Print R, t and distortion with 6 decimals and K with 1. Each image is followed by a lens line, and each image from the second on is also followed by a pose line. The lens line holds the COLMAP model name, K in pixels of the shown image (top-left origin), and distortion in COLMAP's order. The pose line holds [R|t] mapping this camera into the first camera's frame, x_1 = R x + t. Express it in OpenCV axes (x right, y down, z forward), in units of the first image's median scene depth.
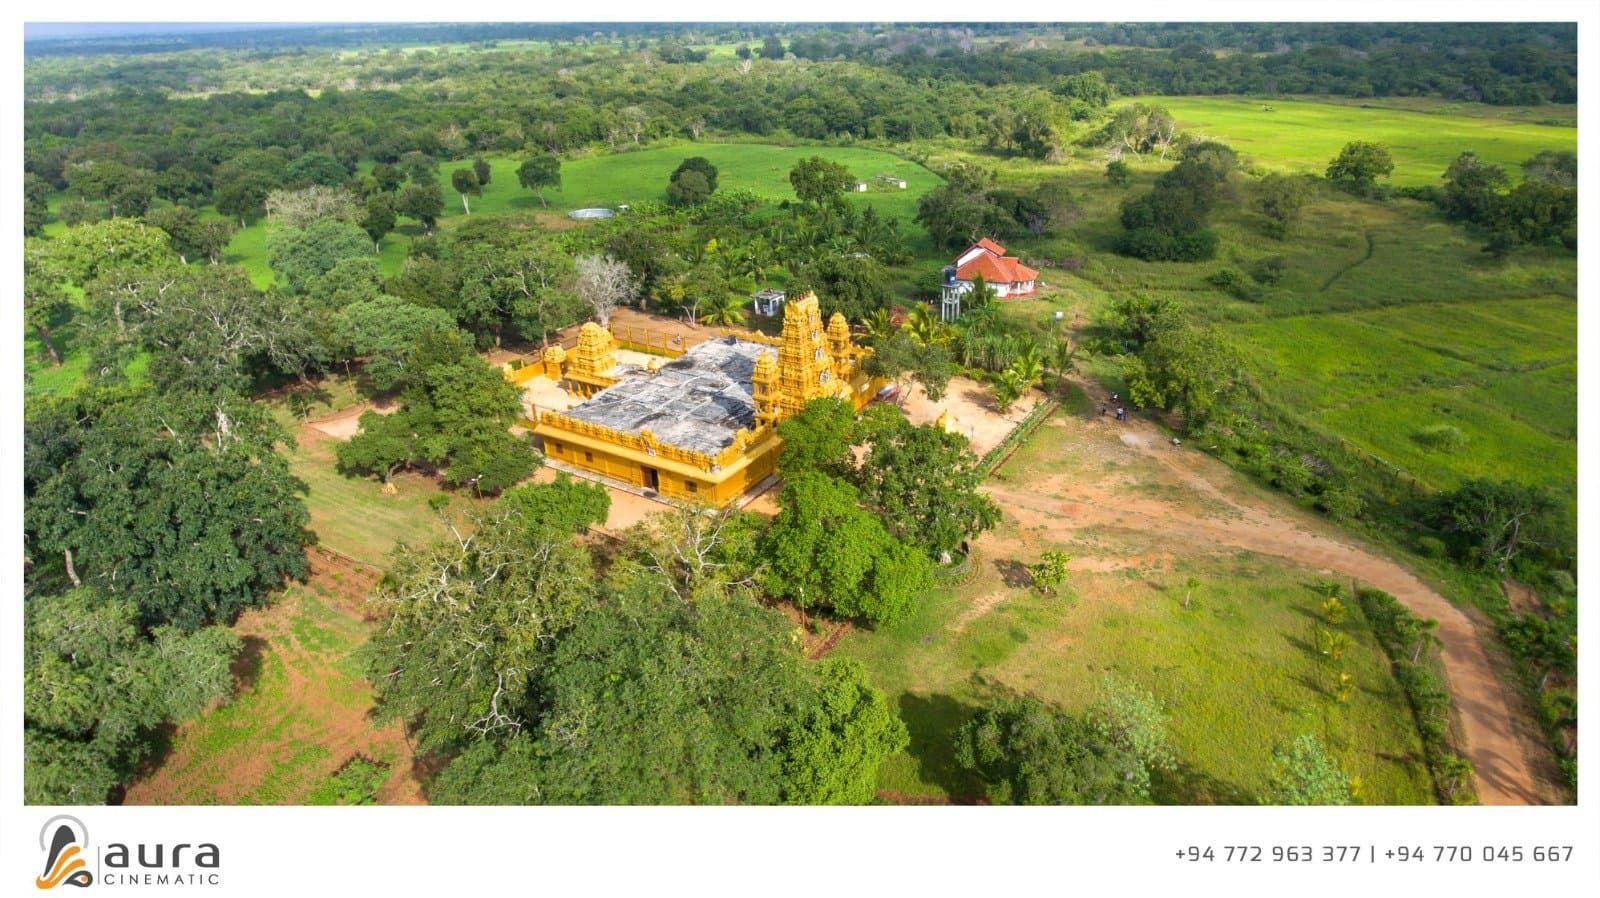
lens RADIAL K [[985.7, 0, 800.0], [0, 985.7, 449.0], [0, 0, 1]] dist [0.002291, 0.000487]
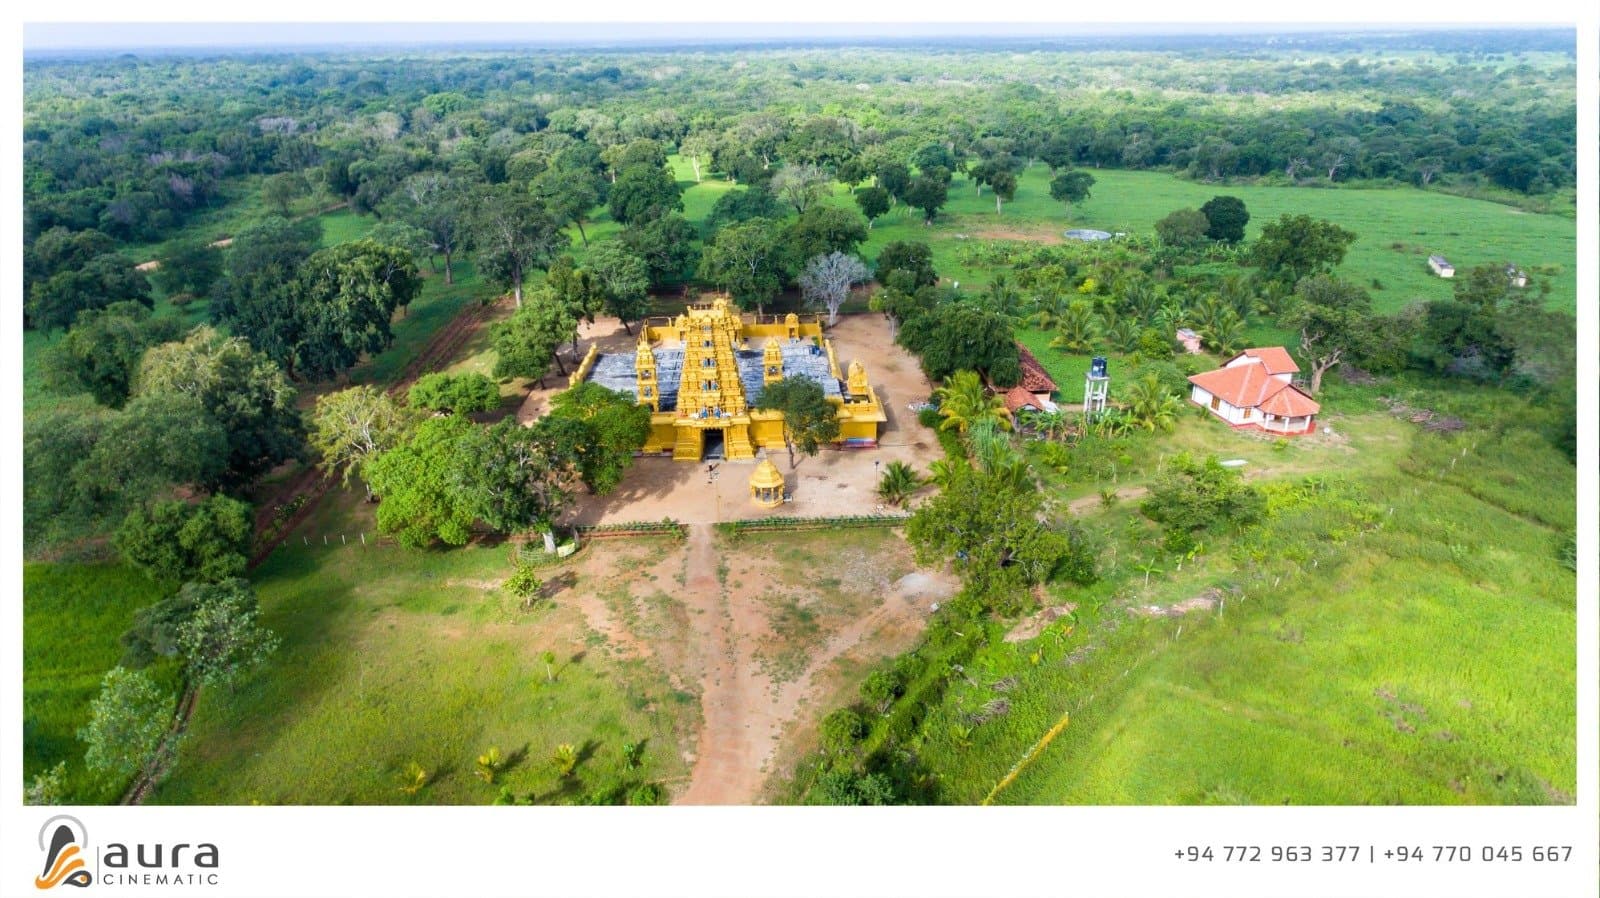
lens RADIAL K [[985.7, 0, 800.0], [0, 985.7, 449.0], [0, 0, 1]] dist [0.002291, 0.000487]
pose [[0.546391, 0.348217, -0.761710, 0.348555], [-0.349212, 0.921363, 0.170706, -0.086376], [0.761254, 0.172726, 0.625026, 0.165972]]
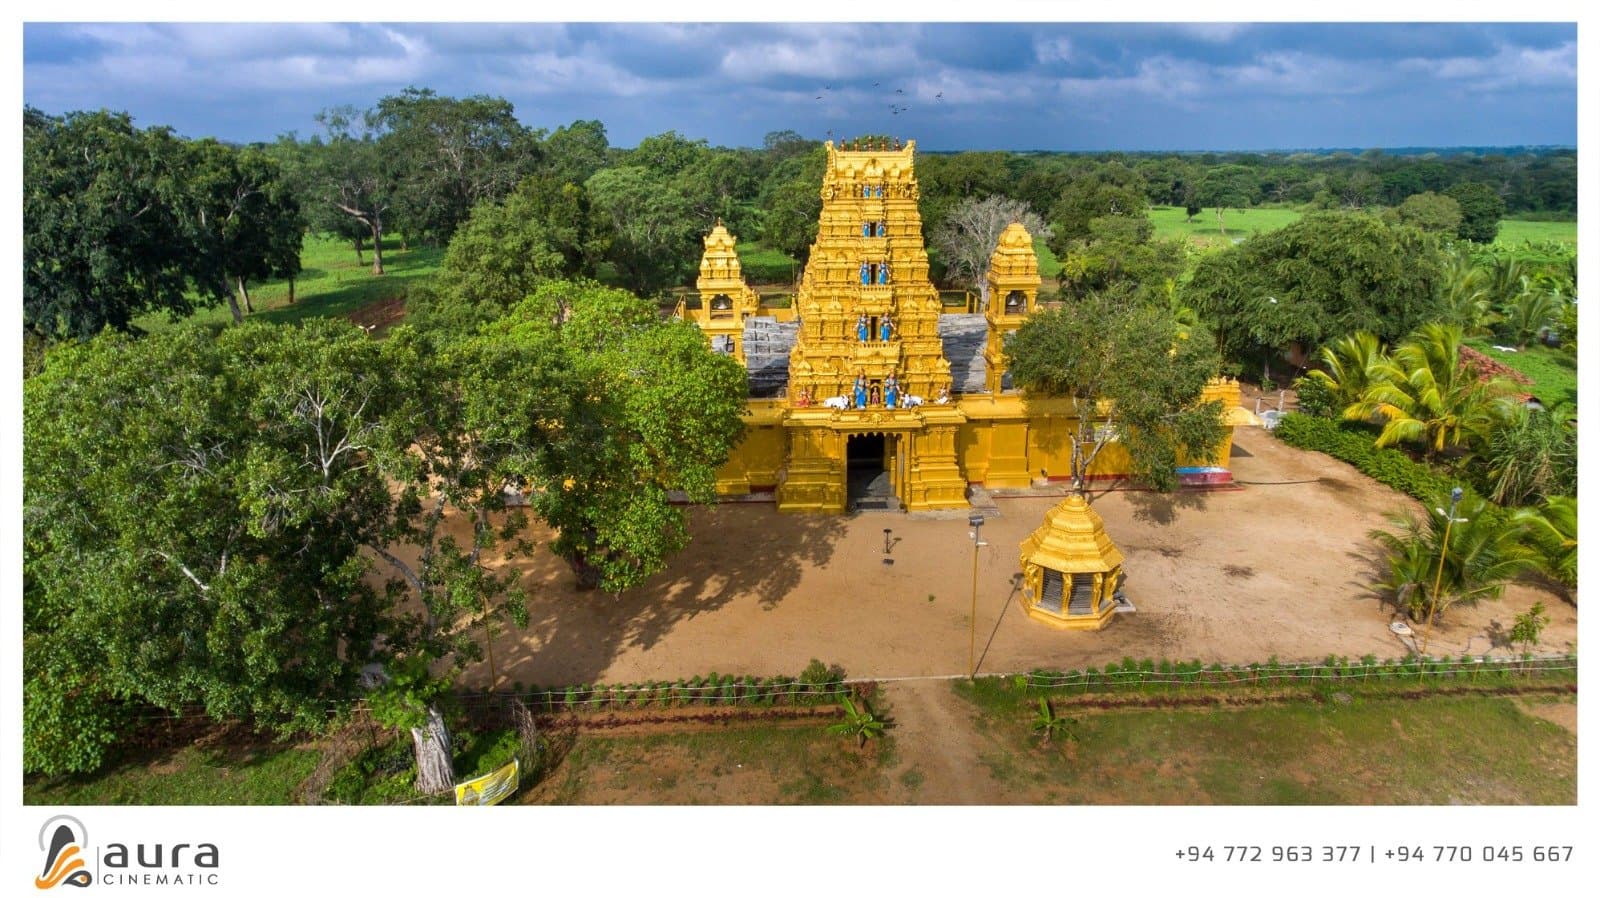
lens RADIAL K [[942.5, 0, 800.7], [0, 942.5, 423.4], [0, 0, 1]] dist [-0.001899, 0.000824]
pose [[0.560977, 0.246339, -0.790330, 0.138290], [-0.358693, 0.932756, 0.036132, -0.015224], [0.746086, 0.263217, 0.611615, 0.280583]]
